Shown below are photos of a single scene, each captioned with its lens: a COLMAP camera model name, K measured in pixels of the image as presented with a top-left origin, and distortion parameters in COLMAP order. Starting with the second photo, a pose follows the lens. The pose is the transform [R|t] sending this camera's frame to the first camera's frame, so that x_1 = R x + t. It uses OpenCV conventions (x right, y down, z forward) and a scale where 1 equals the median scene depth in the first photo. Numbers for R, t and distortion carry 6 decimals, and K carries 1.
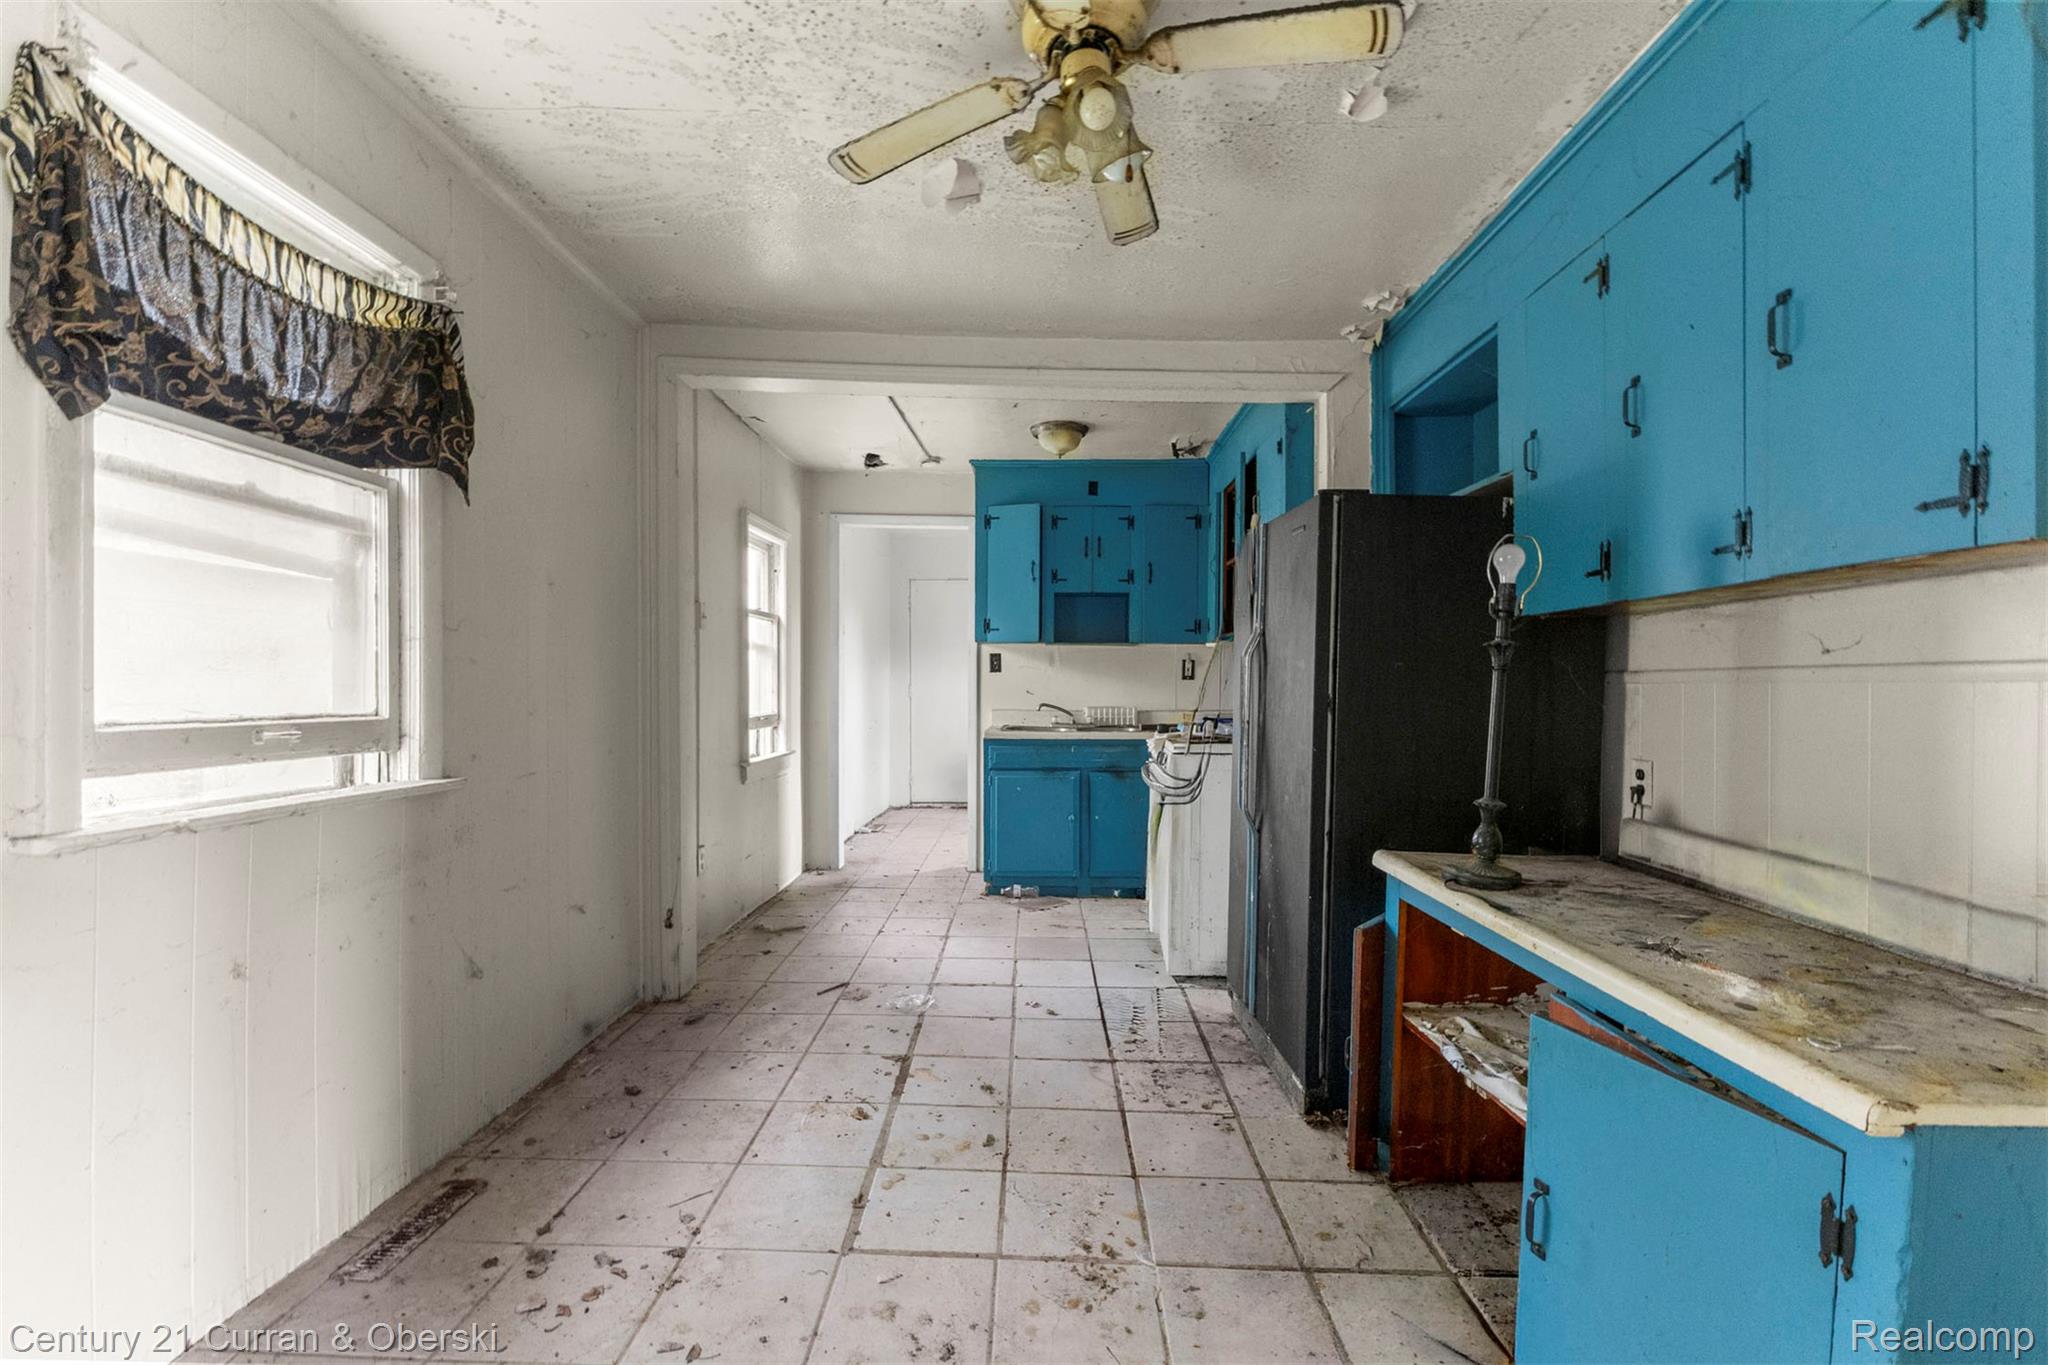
lens RADIAL K [[883.1, 0, 1024.0], [0, 883.1, 682.5], [0, 0, 1]] dist [-0.002098, -0.000323]
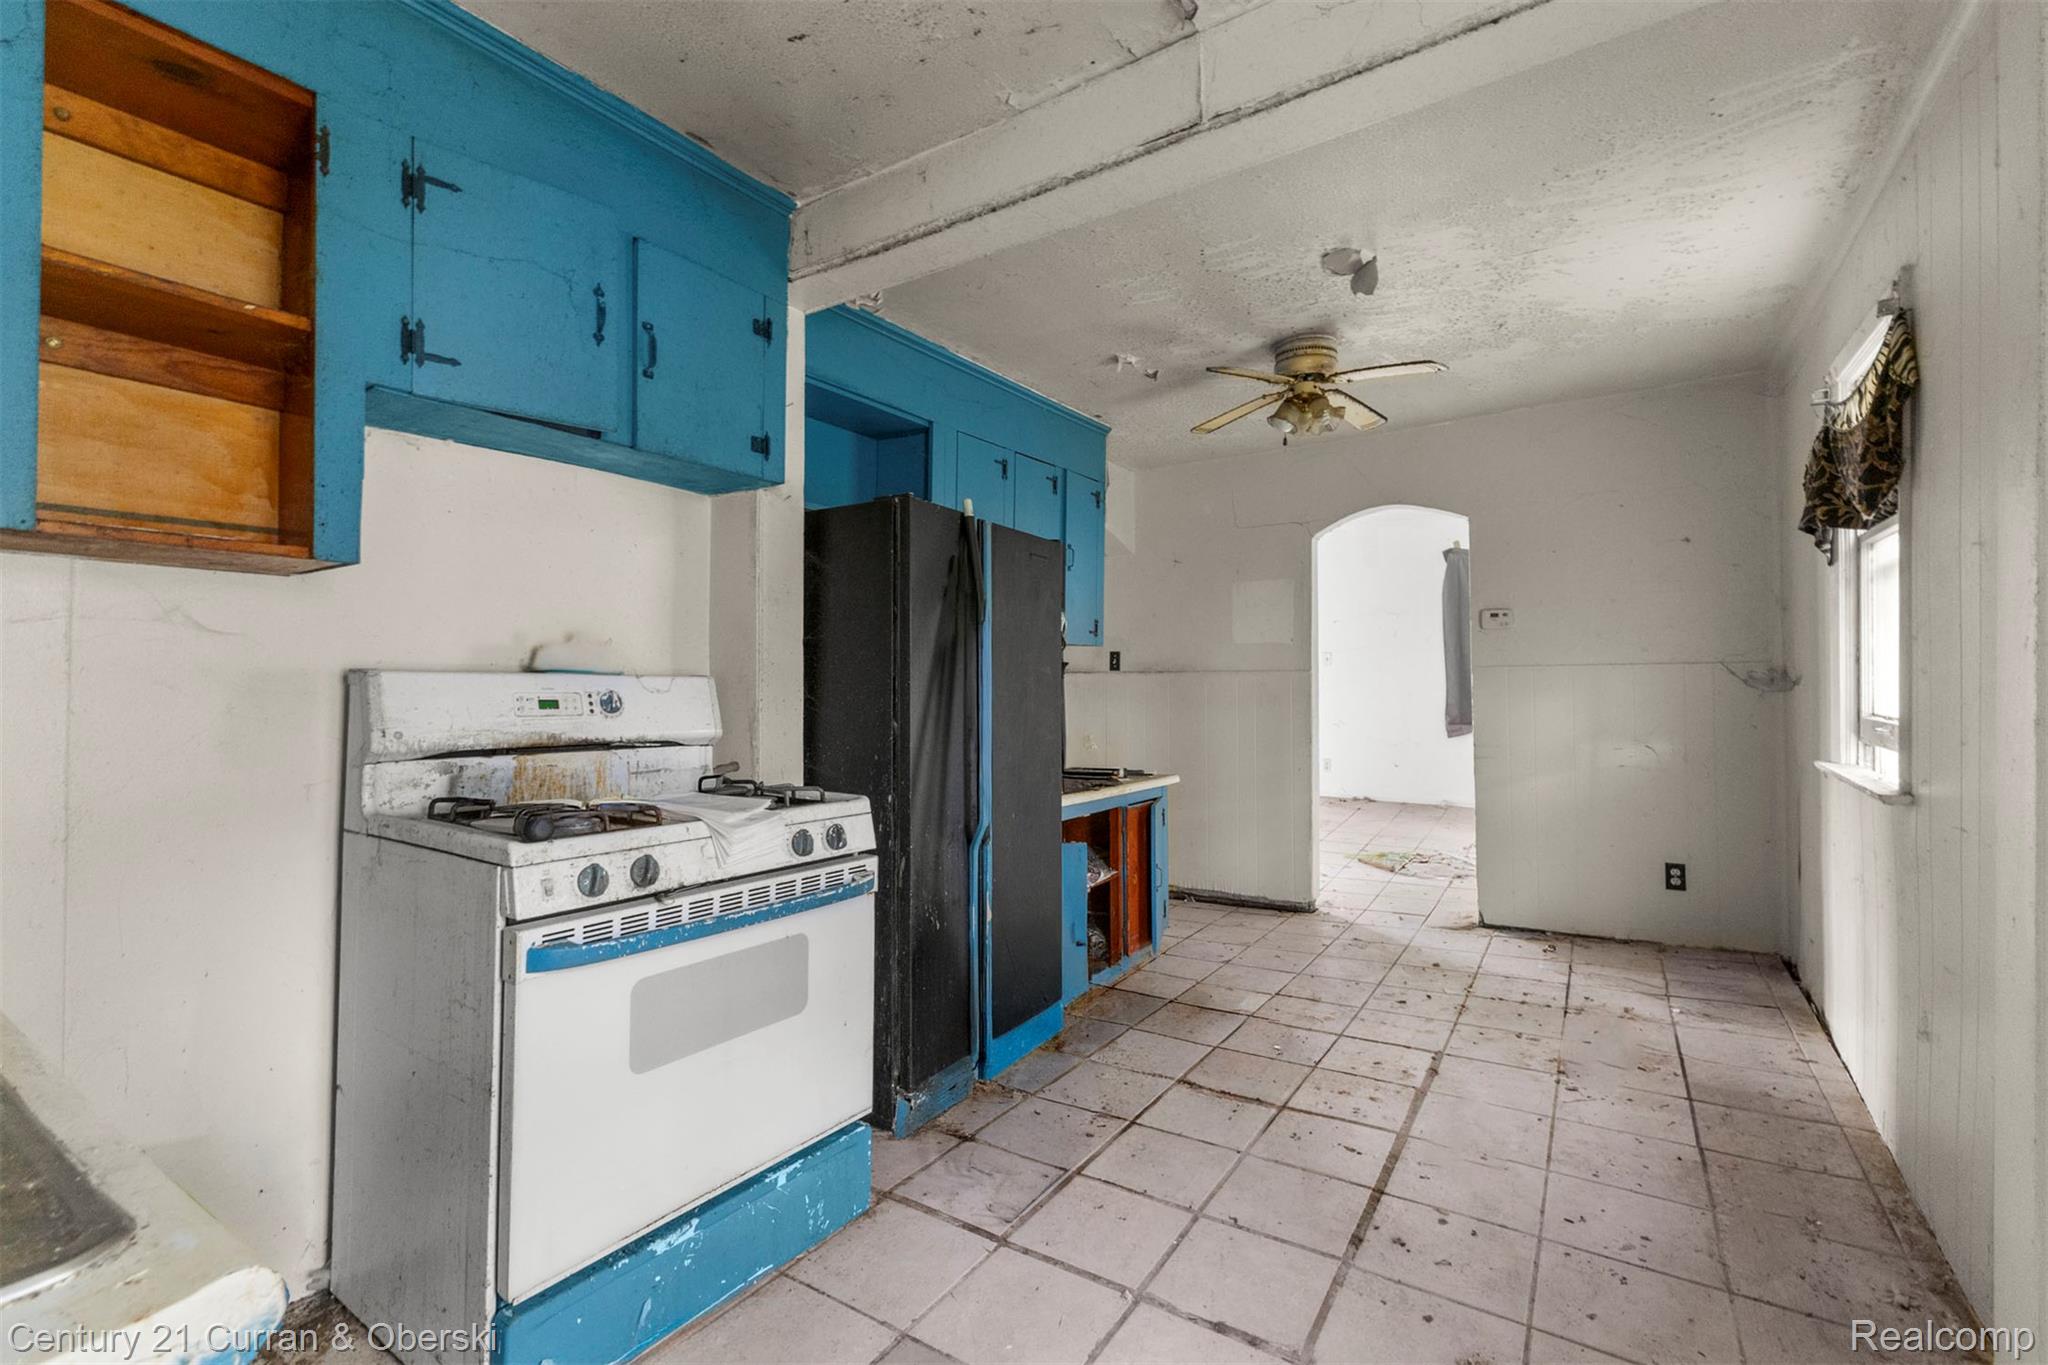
lens RADIAL K [[883.1, 0, 1024.0], [0, 883.1, 682.5], [0, 0, 1]] dist [-0.002098, -0.000323]
pose [[-0.842758, -0.003293, 0.538283, -0.347295], [0.002433, 0.999948, 0.009927, -0.019908], [-0.538287, 0.009676, -0.842706, 2.235691]]
